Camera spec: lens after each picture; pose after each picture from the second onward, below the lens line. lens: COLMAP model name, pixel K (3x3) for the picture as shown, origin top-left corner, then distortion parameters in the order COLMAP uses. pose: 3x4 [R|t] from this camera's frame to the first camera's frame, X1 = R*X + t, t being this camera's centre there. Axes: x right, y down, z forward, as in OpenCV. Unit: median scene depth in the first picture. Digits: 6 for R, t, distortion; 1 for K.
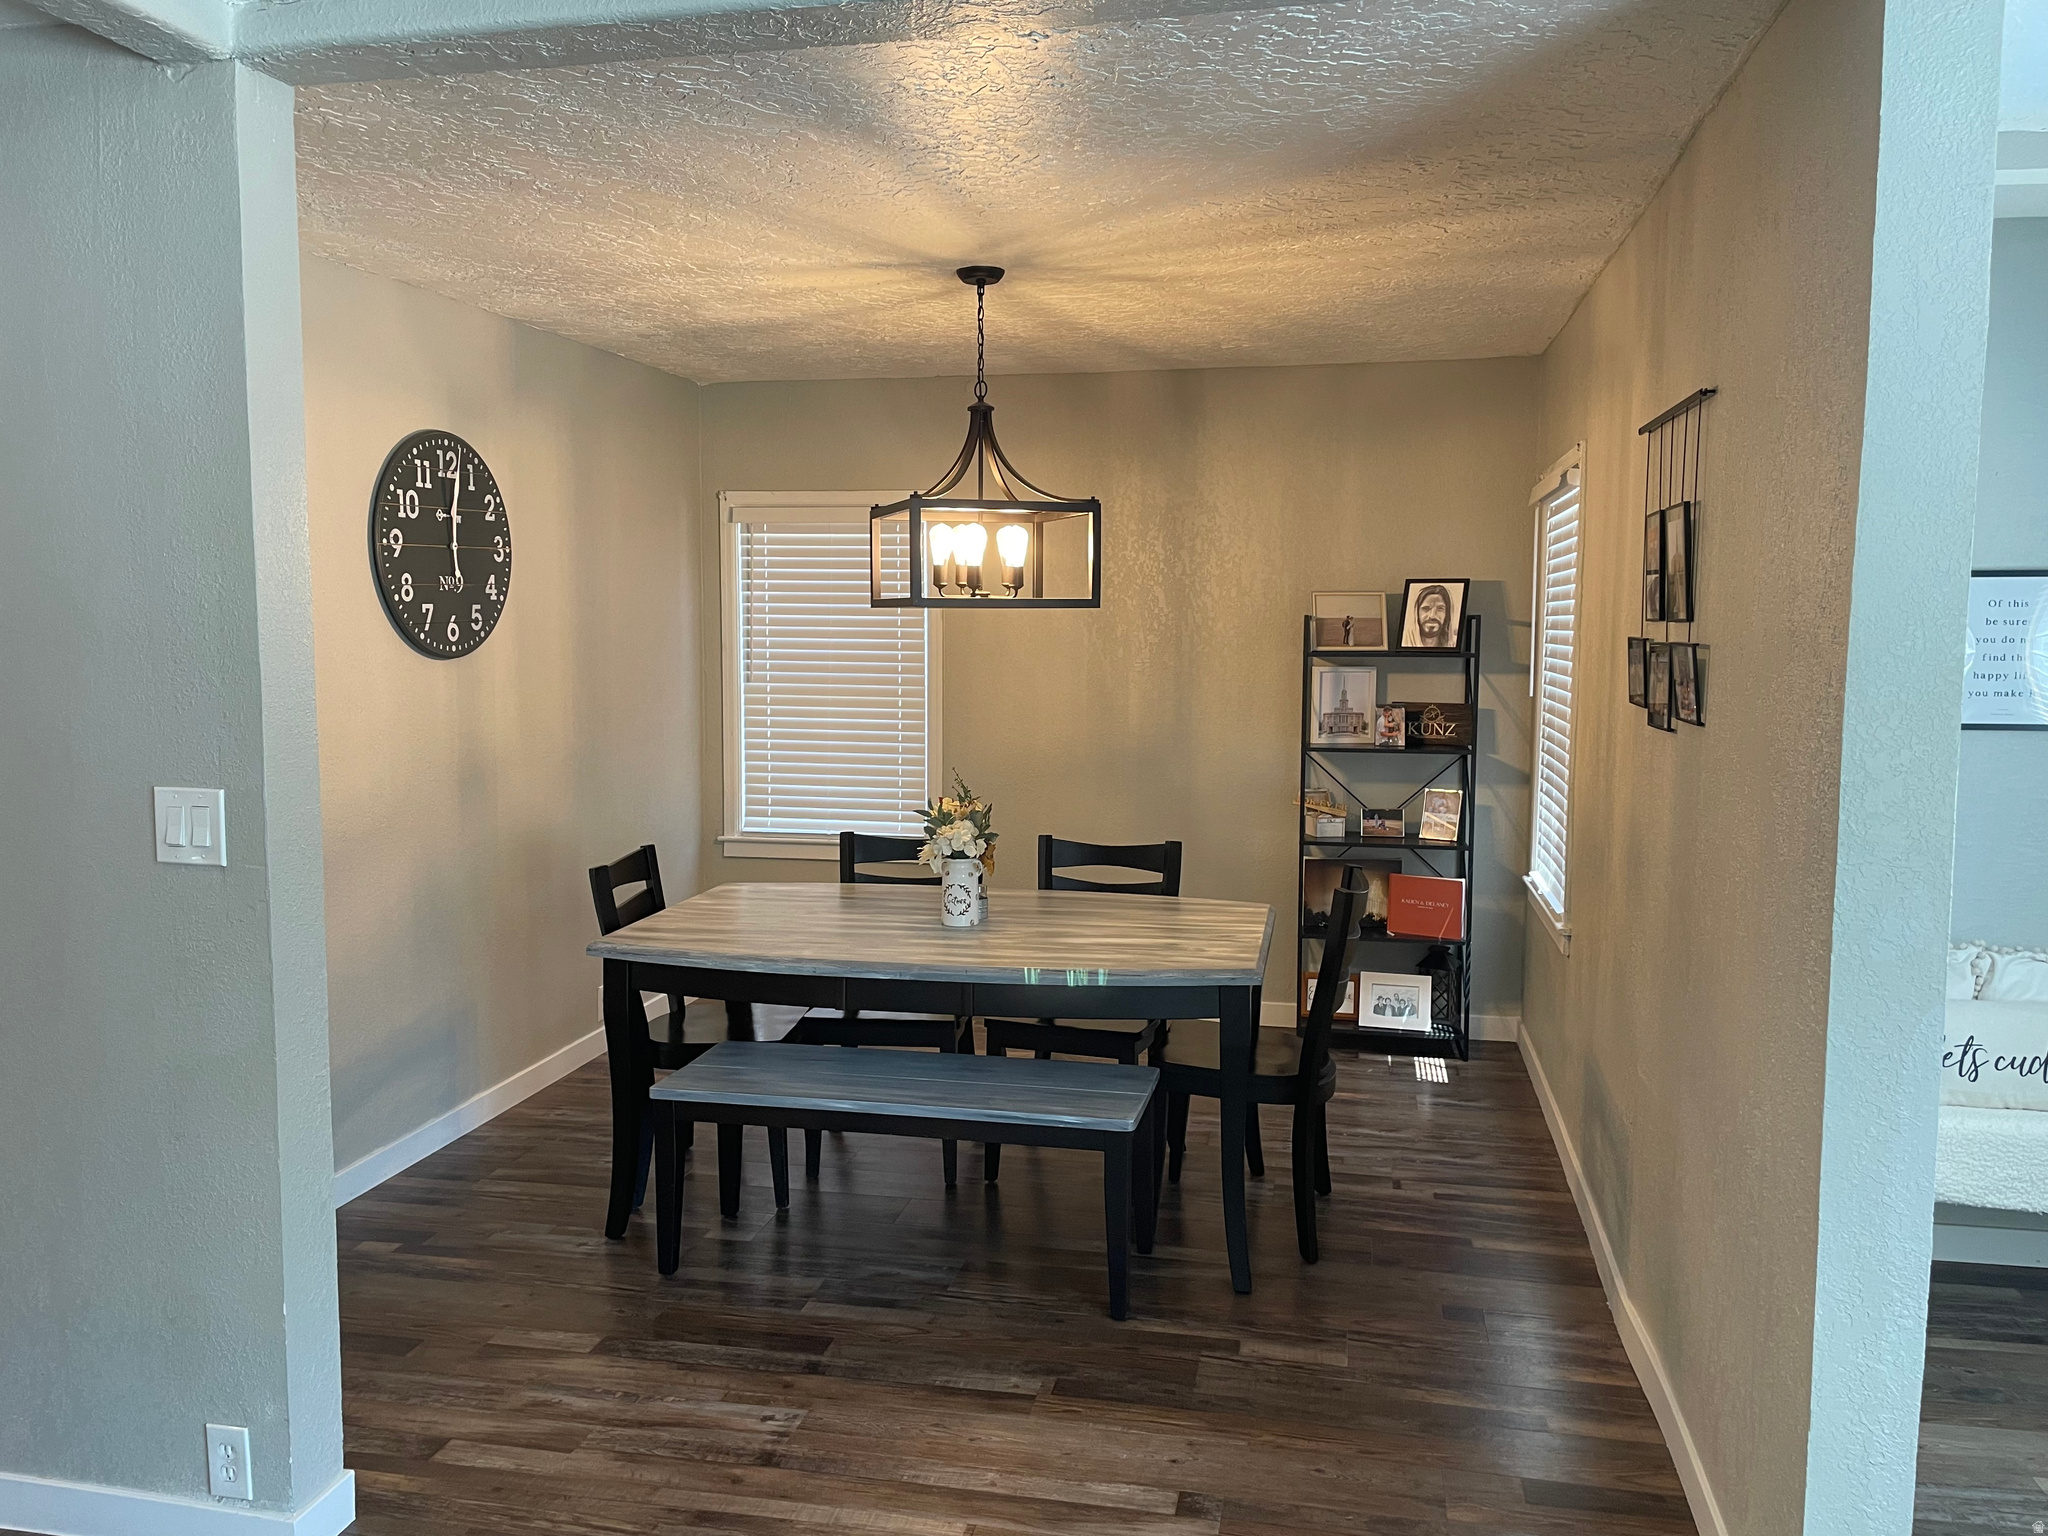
lens RADIAL K [[1546.2, 0, 1024.0], [0, 1546.2, 768.0], [0, 0, 1]] dist [0.079734, -0.110063]
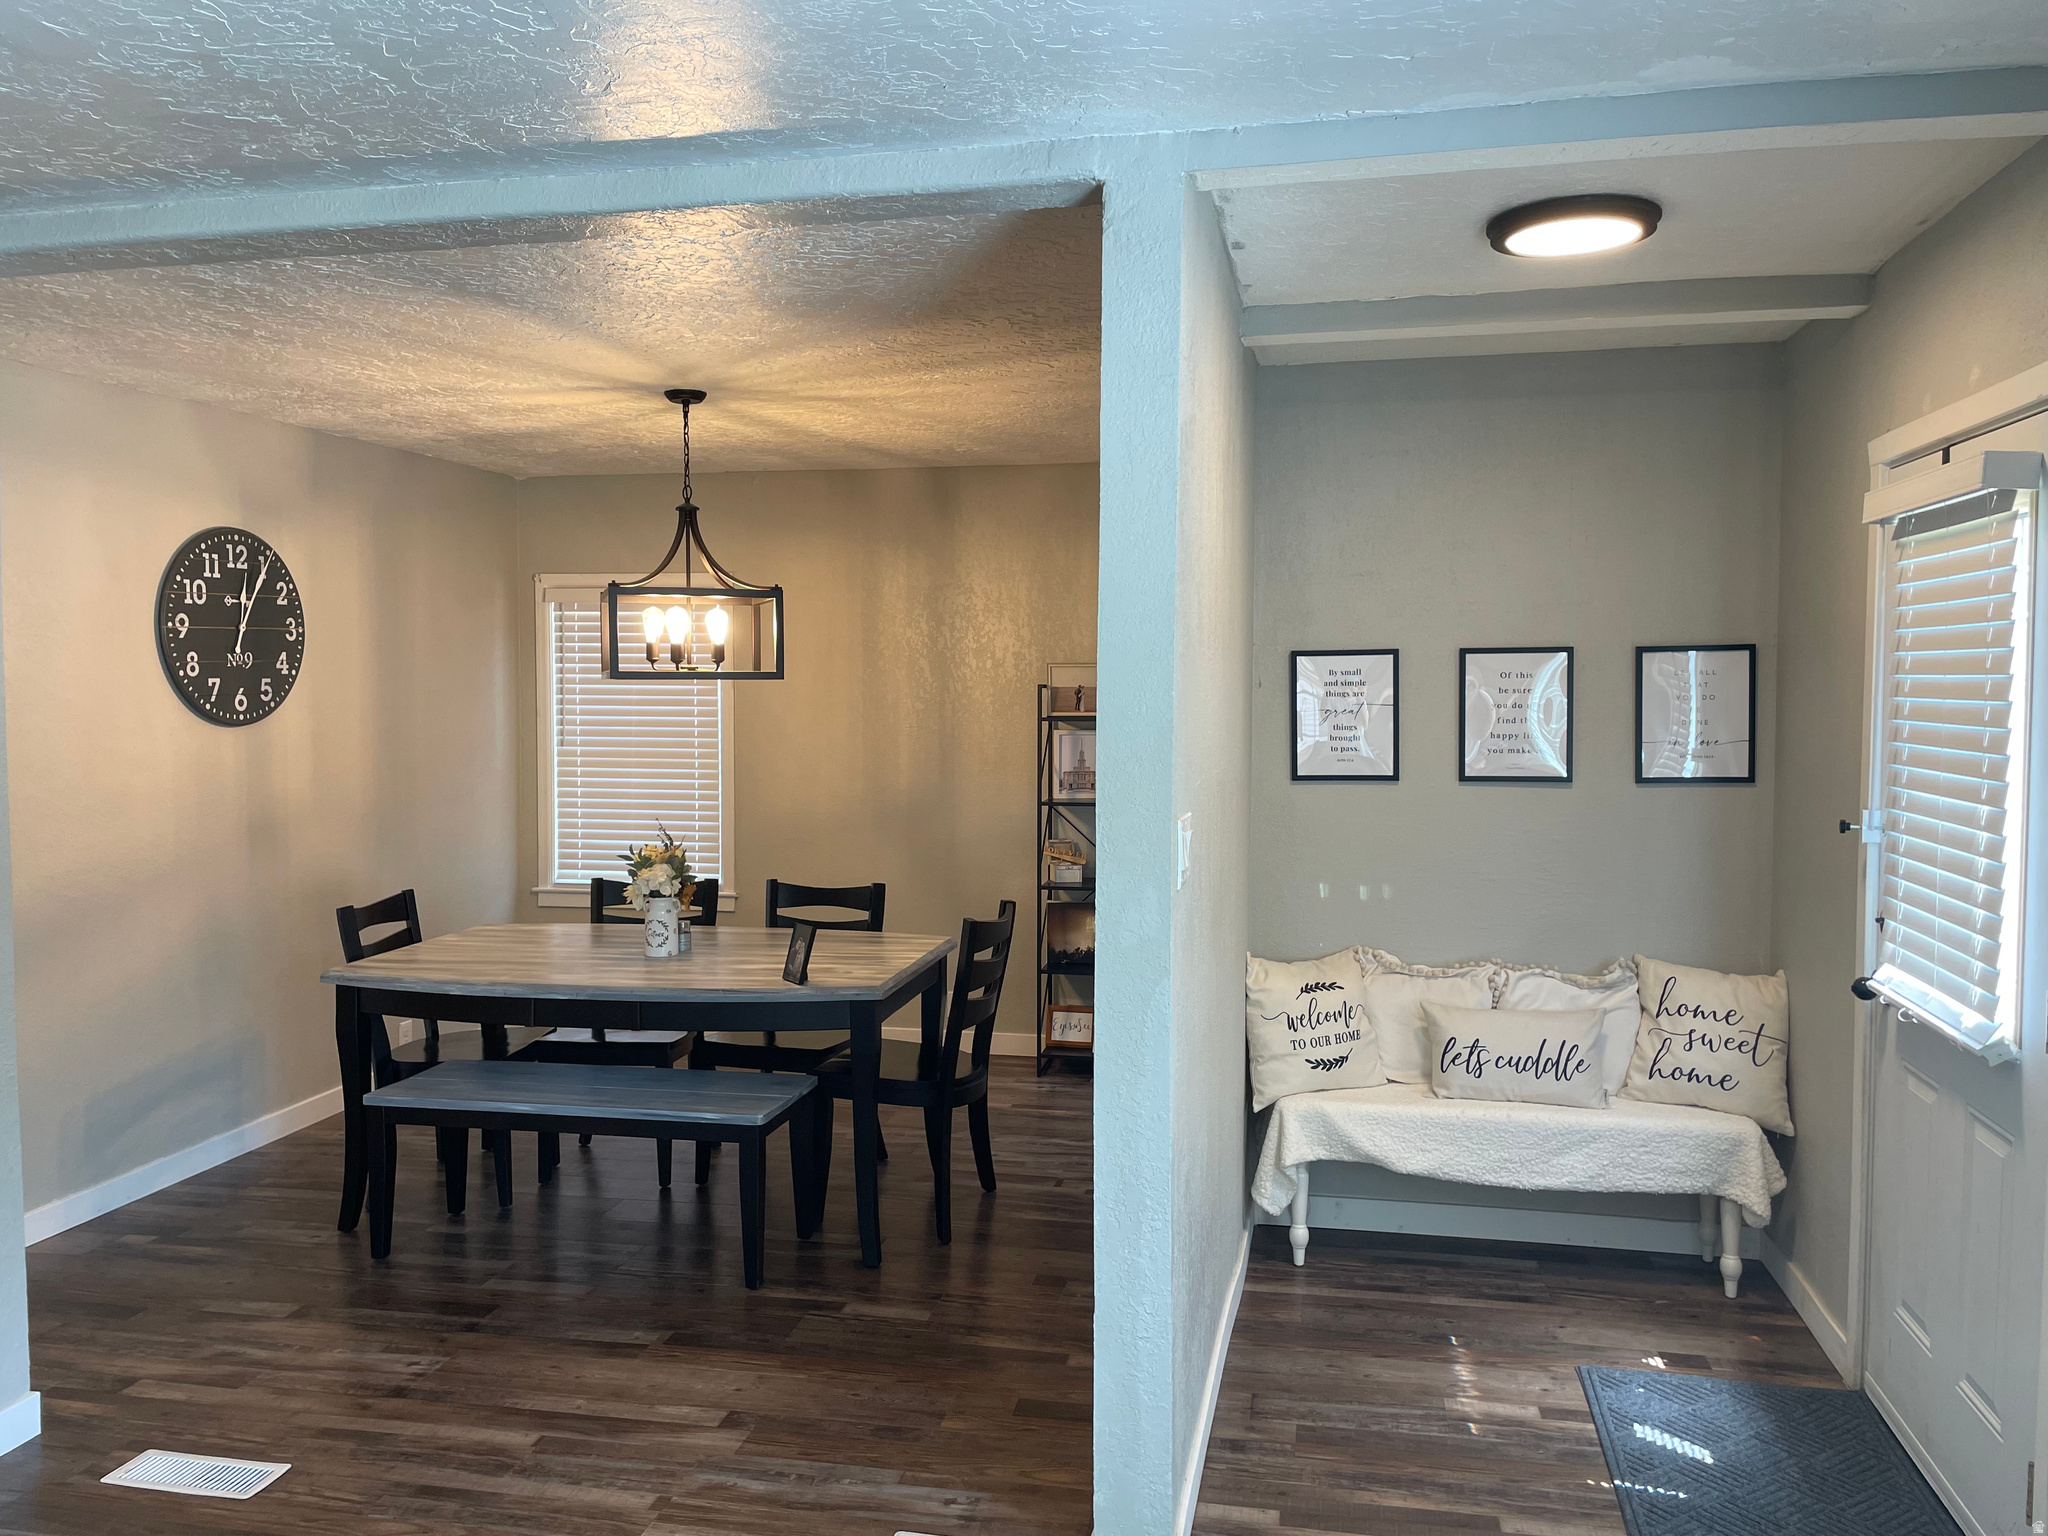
lens RADIAL K [[1546.2, 0, 1024.0], [0, 1546.2, 768.0], [0, 0, 1]] dist [0.079734, -0.110063]
pose [[0.999964, -0.004269, 0.007305, 0.208482], [0.004573, 0.999101, -0.042156, 0.011698], [-0.007119, 0.042187, 0.999084, -0.150278]]
